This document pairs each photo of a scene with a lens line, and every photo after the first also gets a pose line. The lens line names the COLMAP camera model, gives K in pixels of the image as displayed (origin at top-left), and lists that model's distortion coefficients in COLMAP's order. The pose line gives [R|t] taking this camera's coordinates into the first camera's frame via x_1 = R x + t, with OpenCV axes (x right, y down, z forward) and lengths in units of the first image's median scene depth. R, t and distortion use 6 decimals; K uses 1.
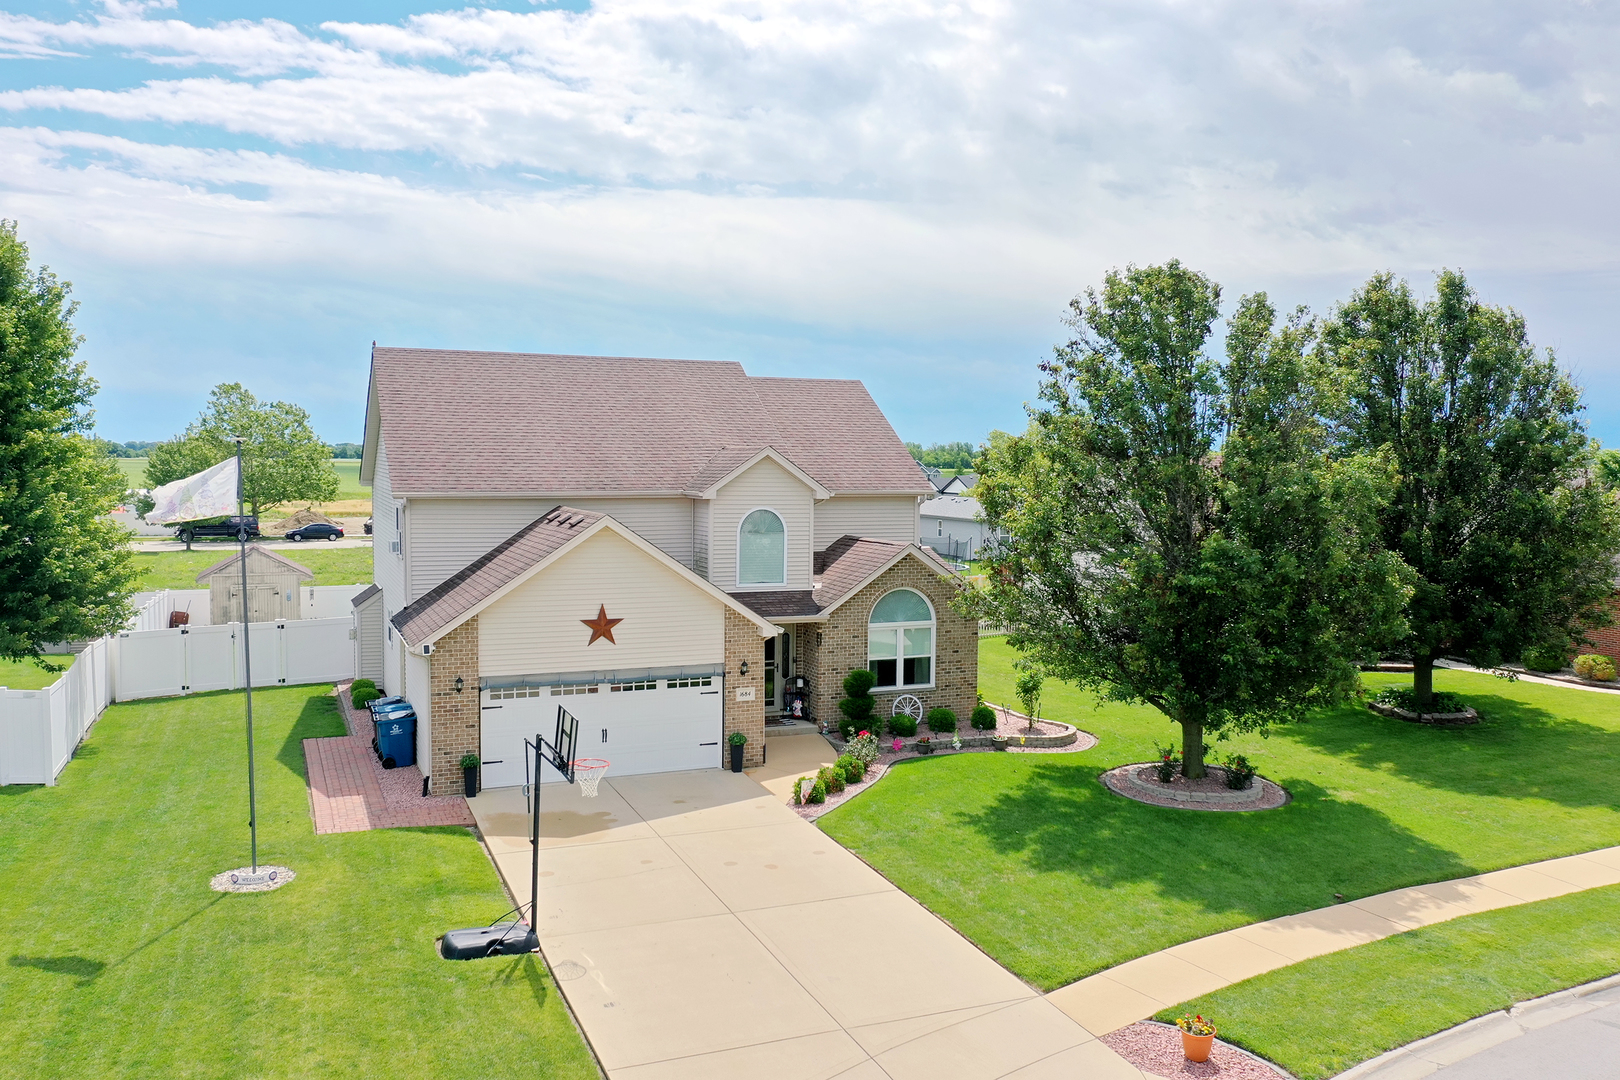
lens RADIAL K [[1258.2, 0, 804.4], [0, 1258.2, 539.7], [0, 0, 1]] dist [-0.005111, -0.010930]
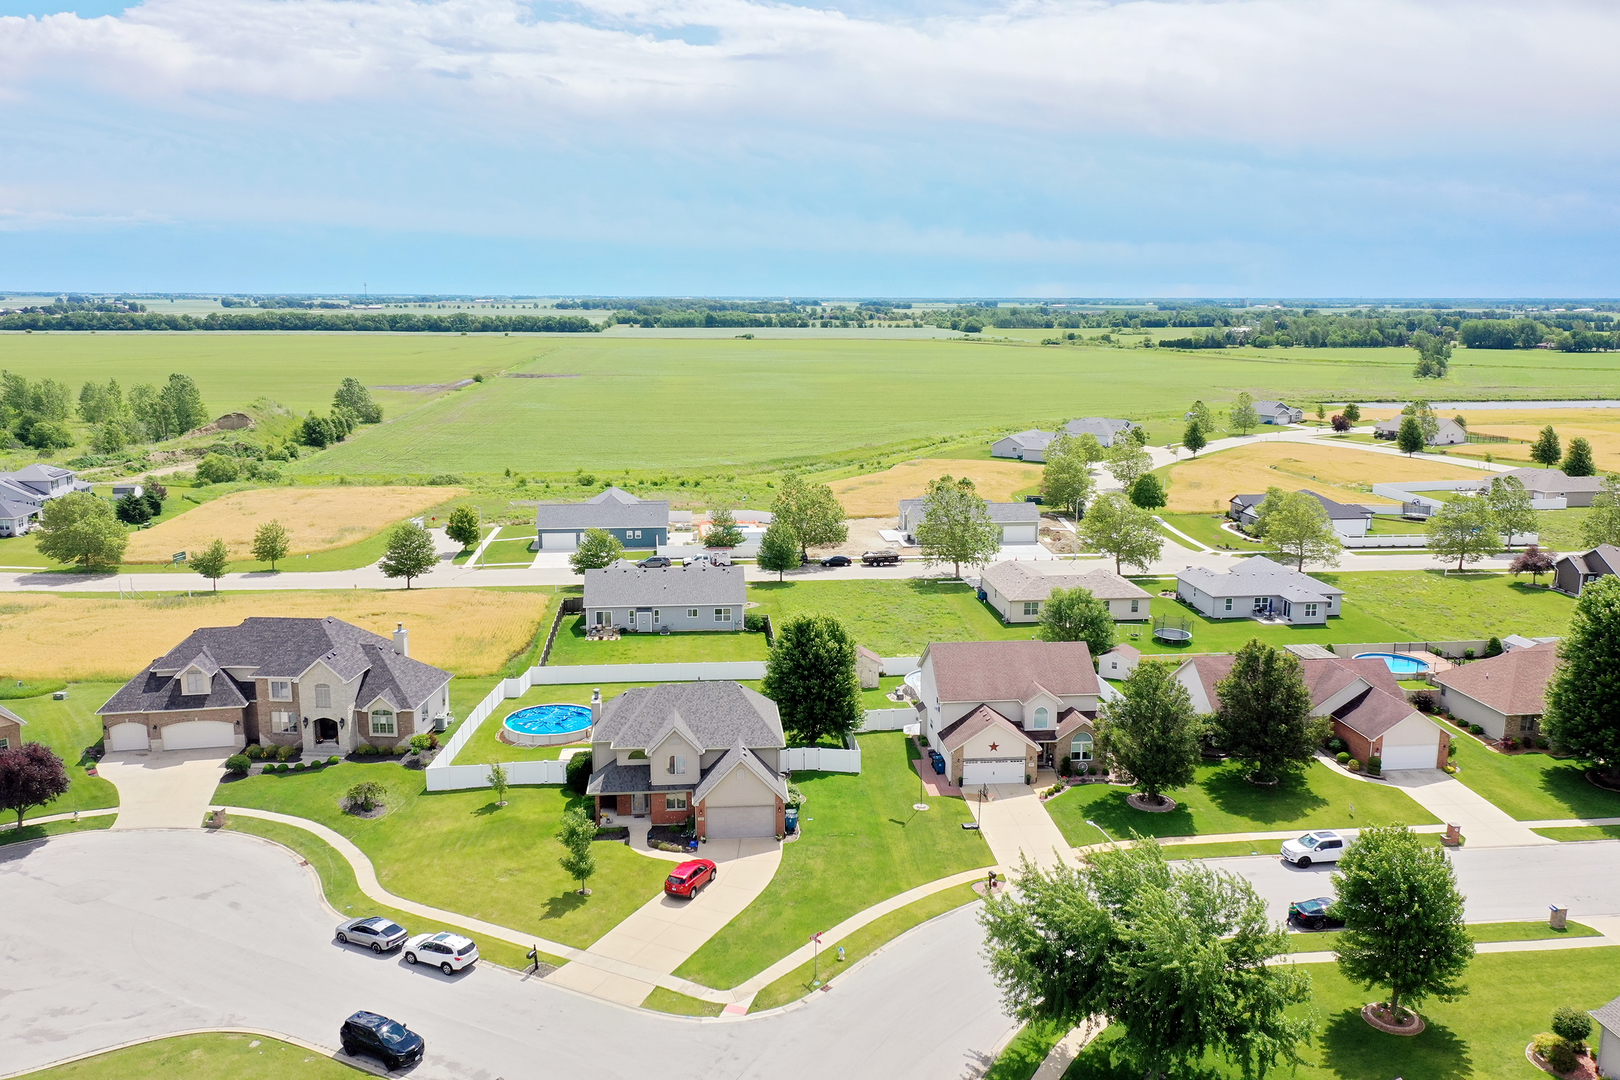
lens RADIAL K [[1265.7, 0, 807.4], [0, 1265.7, 539.9], [0, 0, 1]] dist [0.008451, -0.004132]
pose [[0.953387, 0.050778, -0.297448, 0.433235], [-0.012316, 0.991466, 0.129779, -1.092772], [0.301500, -0.120066, 0.945876, -2.875013]]
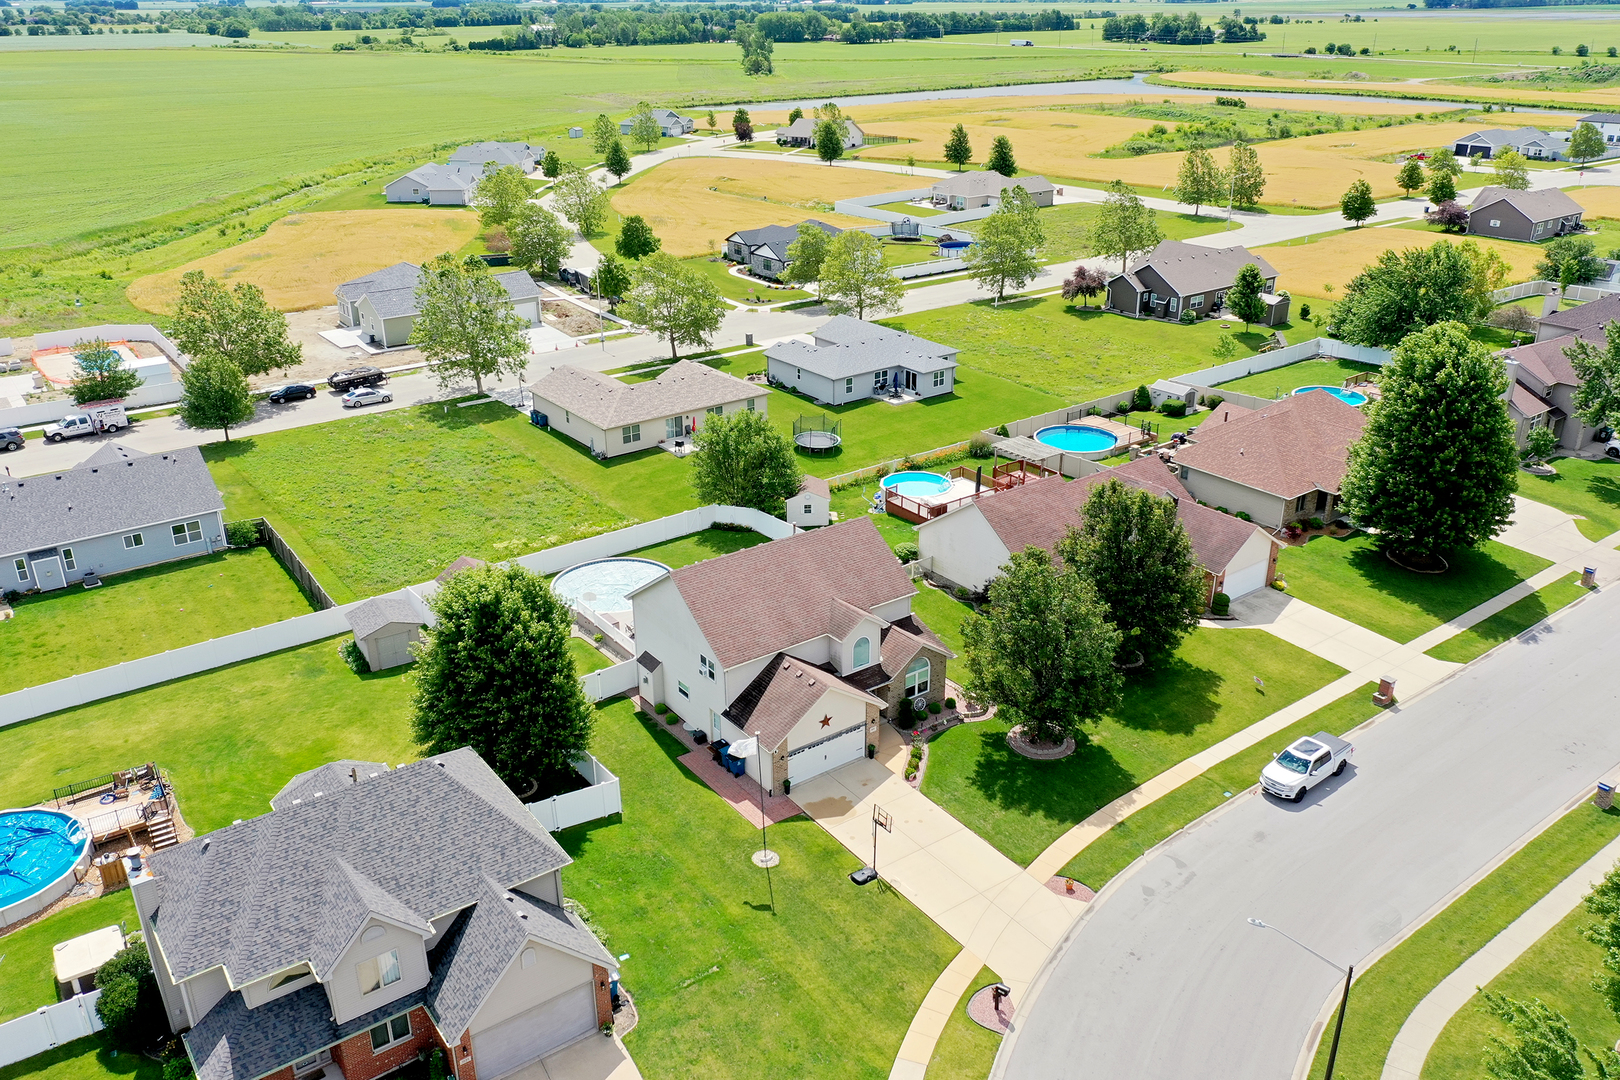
lens RADIAL K [[1265.7, 0, 807.4], [0, 1265.7, 539.9], [0, 0, 1]] dist [0.008451, -0.004132]
pose [[0.973280, -0.104981, 0.204219, -0.692154], [0.028664, 0.937959, 0.345558, -1.176708], [-0.227826, -0.330471, 0.915906, -1.226063]]
